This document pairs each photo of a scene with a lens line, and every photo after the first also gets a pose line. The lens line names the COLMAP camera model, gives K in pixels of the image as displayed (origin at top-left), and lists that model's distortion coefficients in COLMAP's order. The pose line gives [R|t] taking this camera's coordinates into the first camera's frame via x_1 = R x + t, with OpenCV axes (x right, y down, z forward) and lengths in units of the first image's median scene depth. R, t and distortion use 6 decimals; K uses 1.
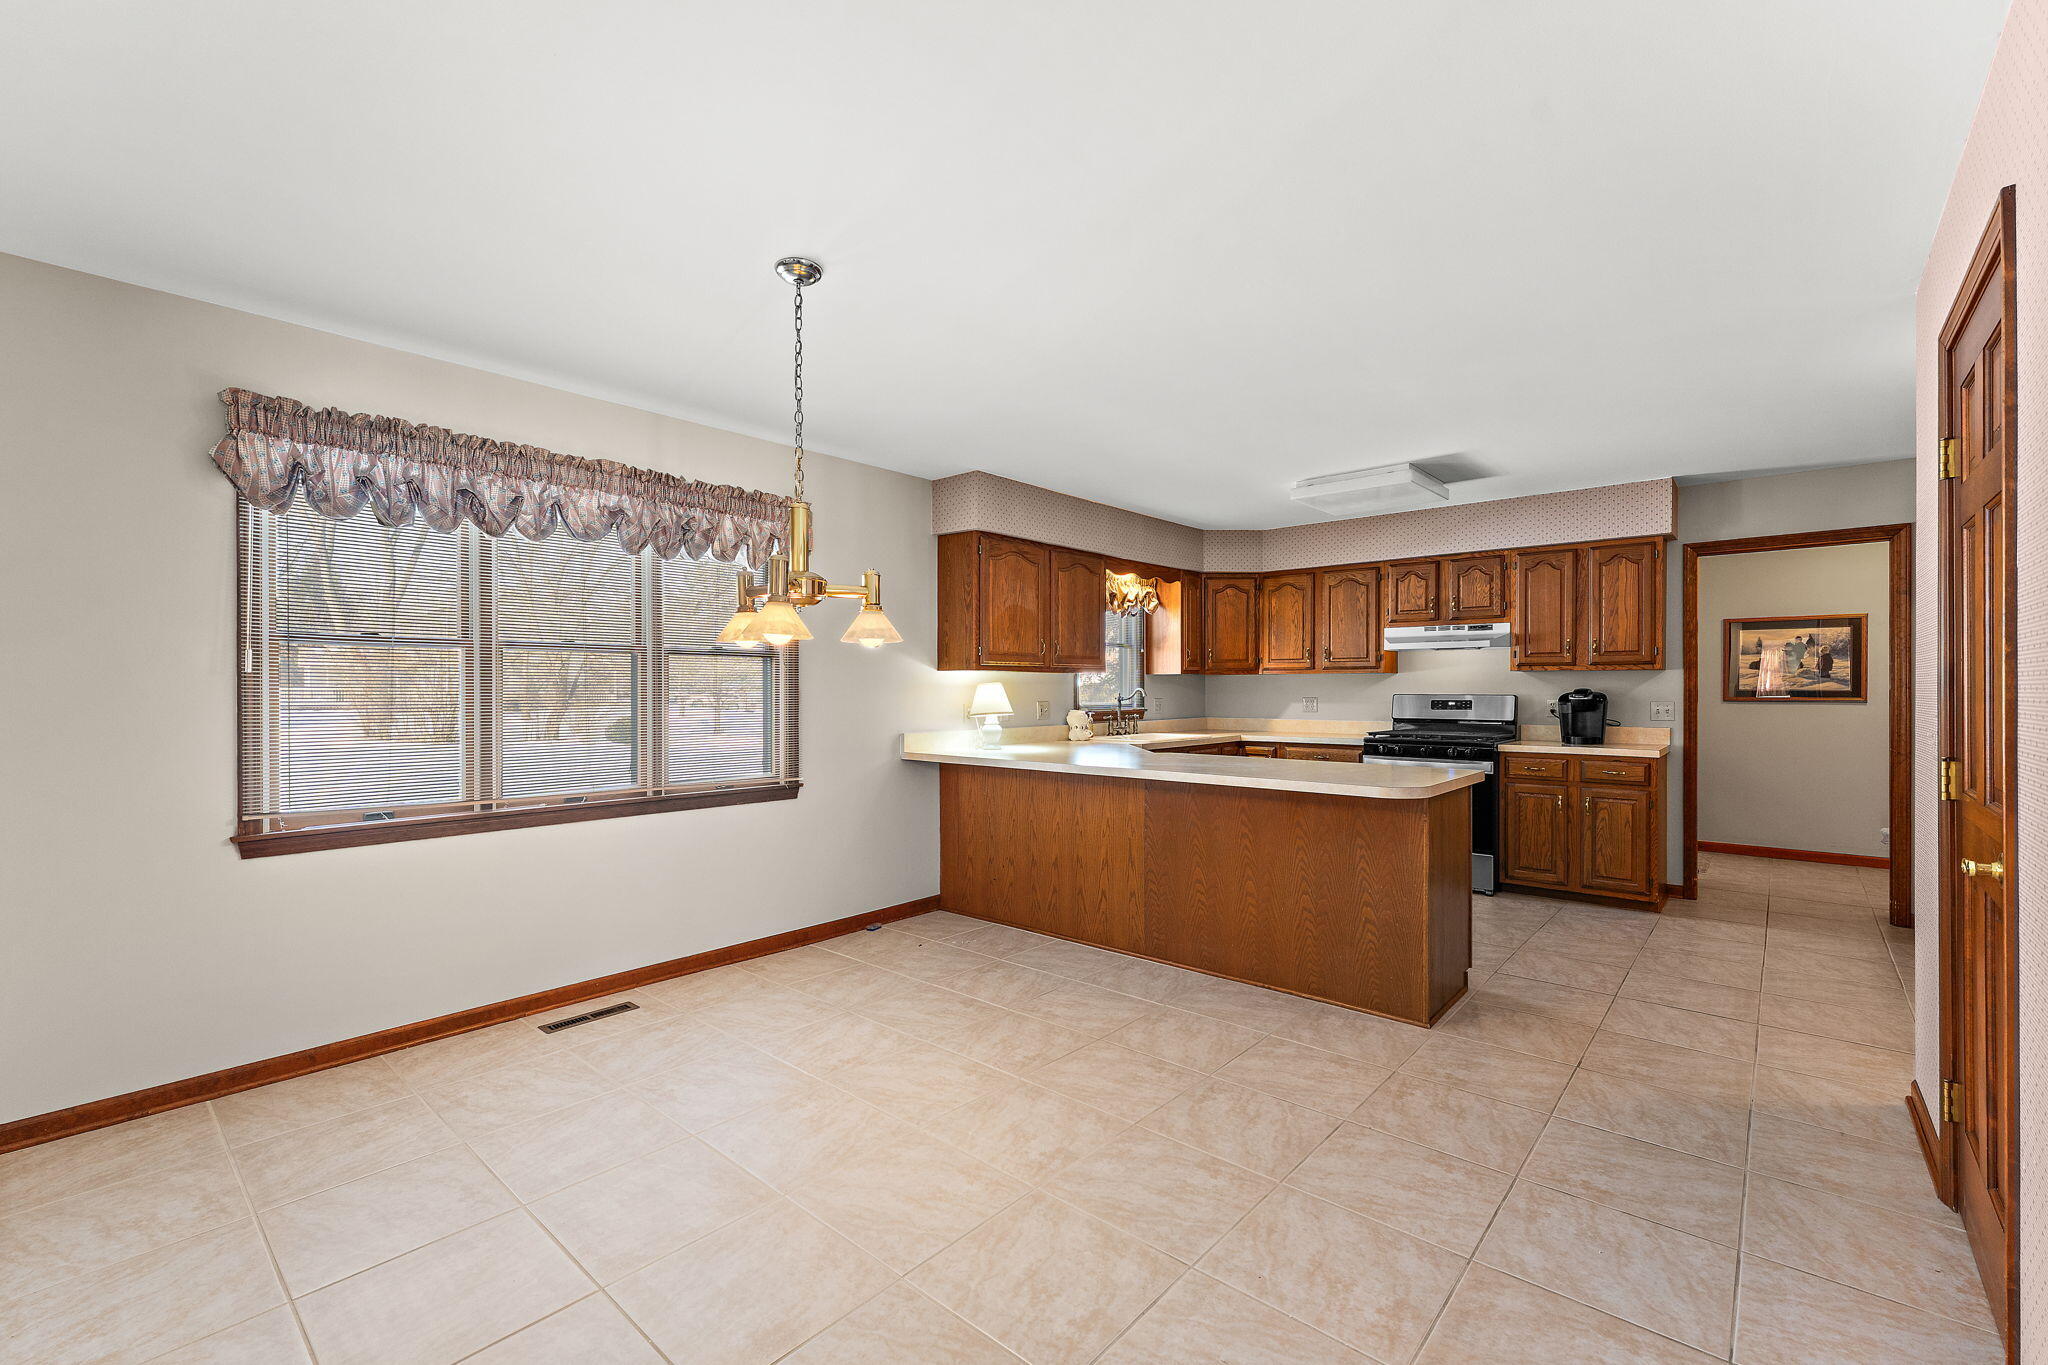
lens RADIAL K [[843.1, 0, 1016.8], [0, 843.1, 688.0], [0, 0, 1]] dist [0.000087, 0.000065]
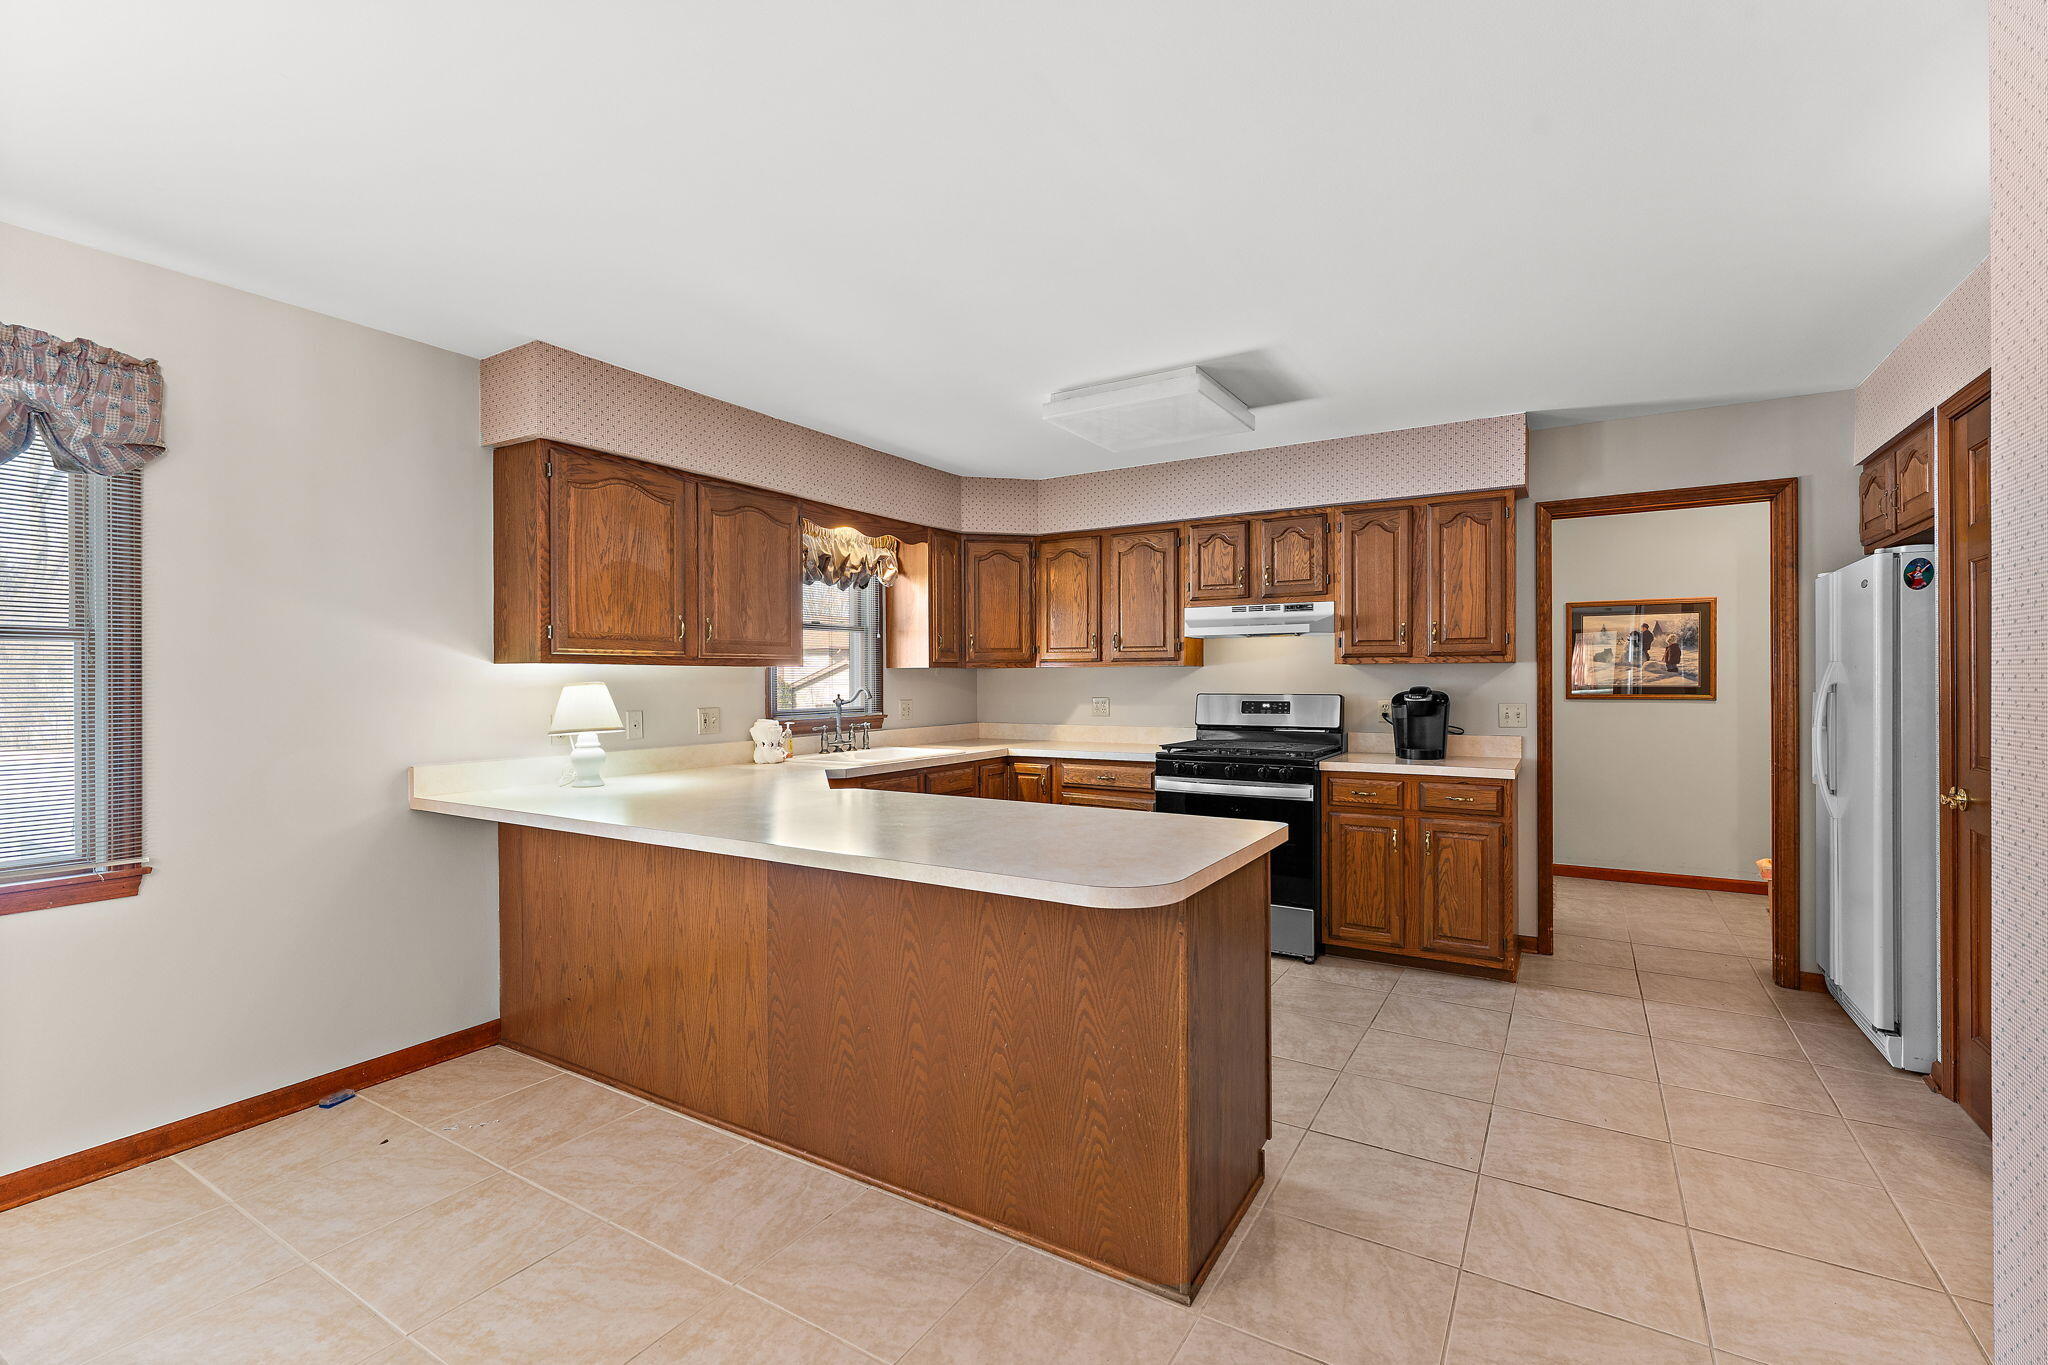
lens RADIAL K [[885.6, 0, 1019.8], [0, 885.6, 675.6], [0, 0, 1]] dist [0.000760, -0.000057]
pose [[0.984337, -0.001930, 0.176286, 0.165159], [0.002793, 0.999985, -0.004651, -0.006811], [-0.176274, 0.005070, 0.984328, 0.263155]]
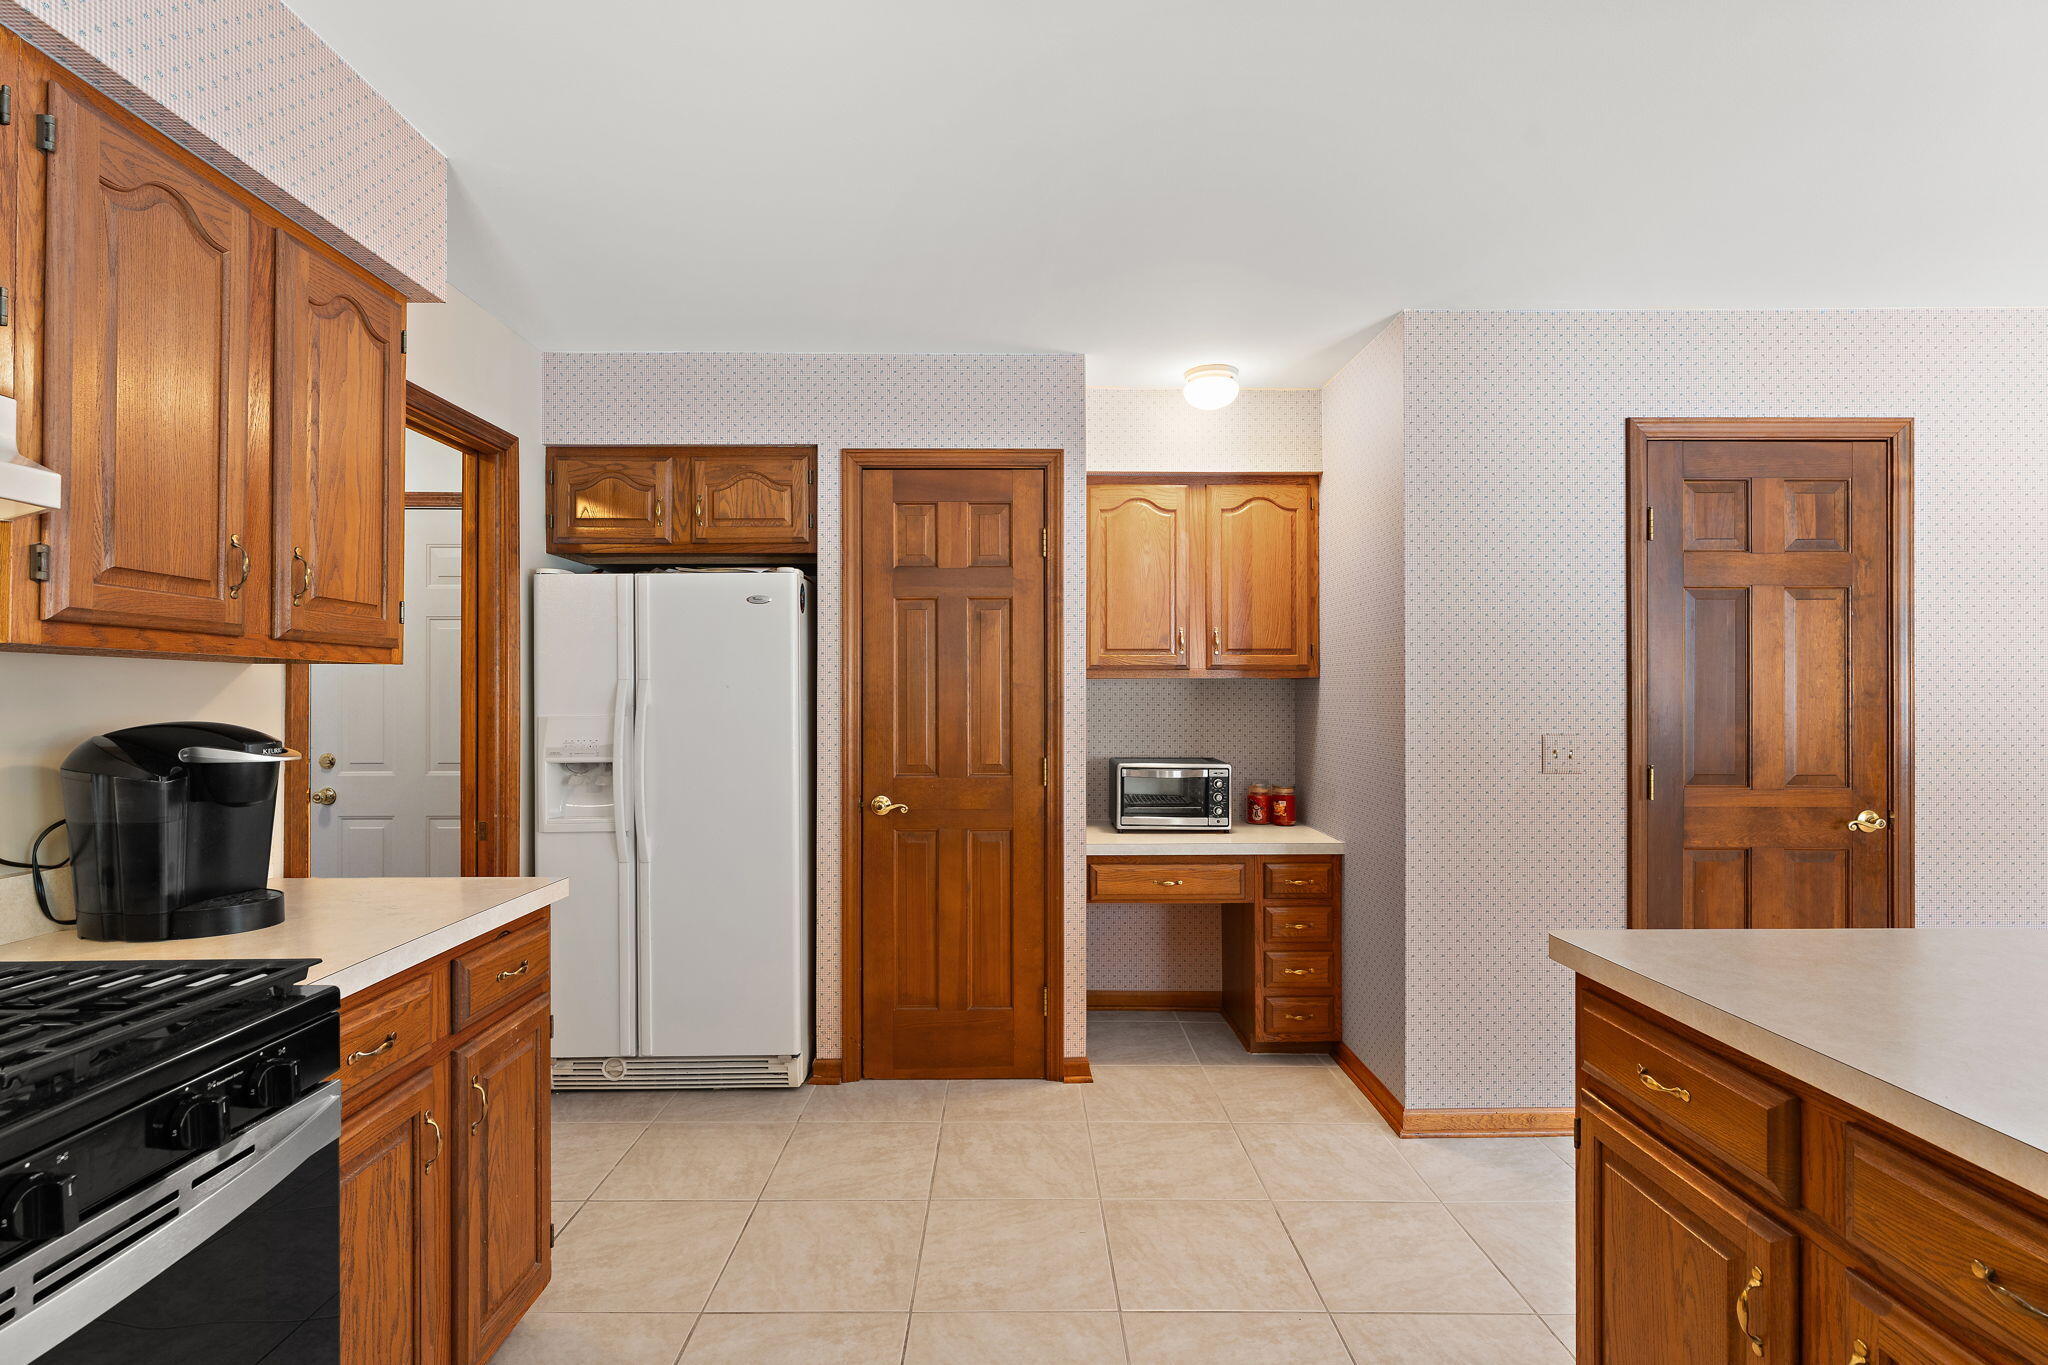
lens RADIAL K [[950.7, 0, 1024.0], [0, 950.7, 682.5], [0, 0, 1]] dist [-0.000076, 0.000129]
pose [[-0.674301, 0.006189, 0.738430, 0.267261], [0.000521, 0.999969, -0.007906, -0.010193], [-0.738456, -0.004947, -0.674283, 1.011900]]
